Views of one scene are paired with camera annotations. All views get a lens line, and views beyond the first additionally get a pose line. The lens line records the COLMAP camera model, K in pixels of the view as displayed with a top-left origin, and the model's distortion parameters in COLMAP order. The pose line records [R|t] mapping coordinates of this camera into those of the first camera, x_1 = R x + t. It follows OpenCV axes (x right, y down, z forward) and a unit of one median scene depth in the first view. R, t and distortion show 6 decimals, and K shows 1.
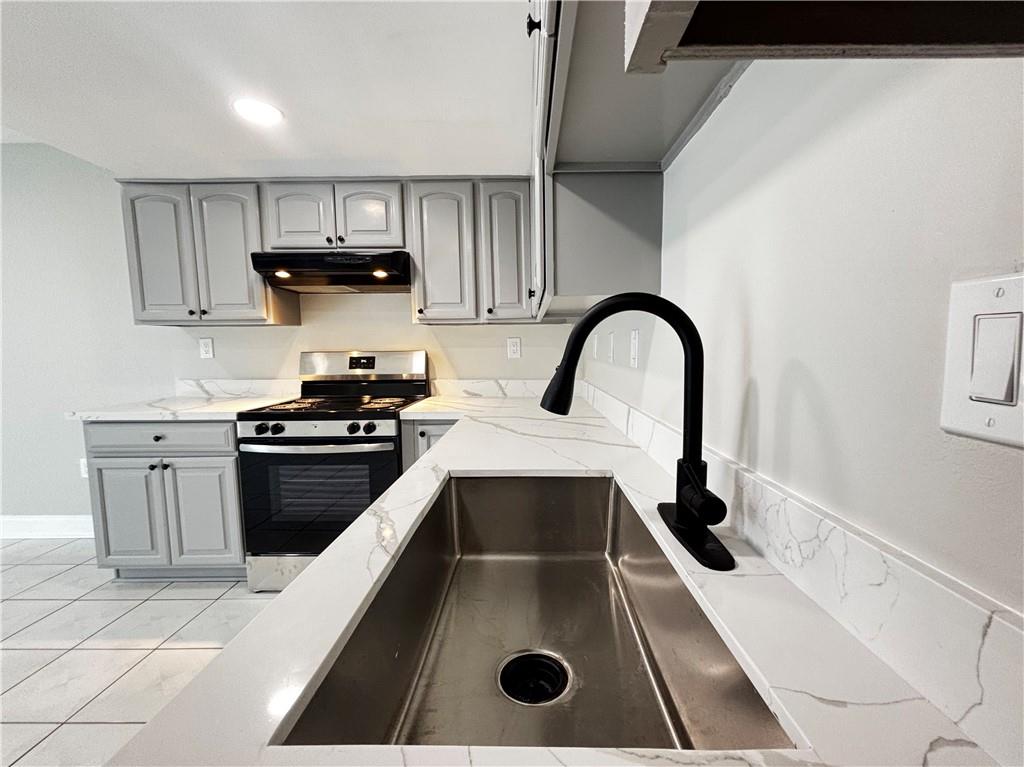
lens RADIAL K [[414.9, 0, 534.5], [0, 414.9, 387.5], [0, 0, 1]] dist [0.000071, 0.000861]
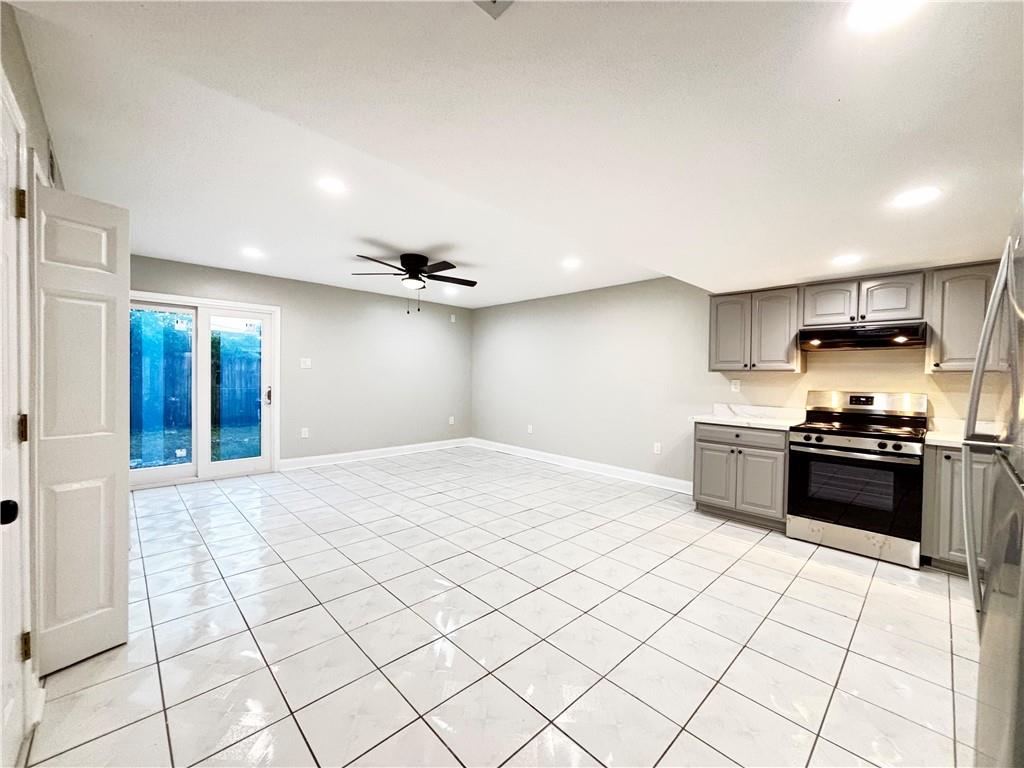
lens RADIAL K [[414.9, 0, 508.3], [0, 414.9, 382.8], [0, 0, 1]] dist [0.000071, 0.000861]
pose [[0.689730, 0.032186, -0.723351, -0.266690], [-0.092881, 0.994691, -0.044305, 0.059923], [0.718085, 0.097744, 0.689057, -0.920247]]
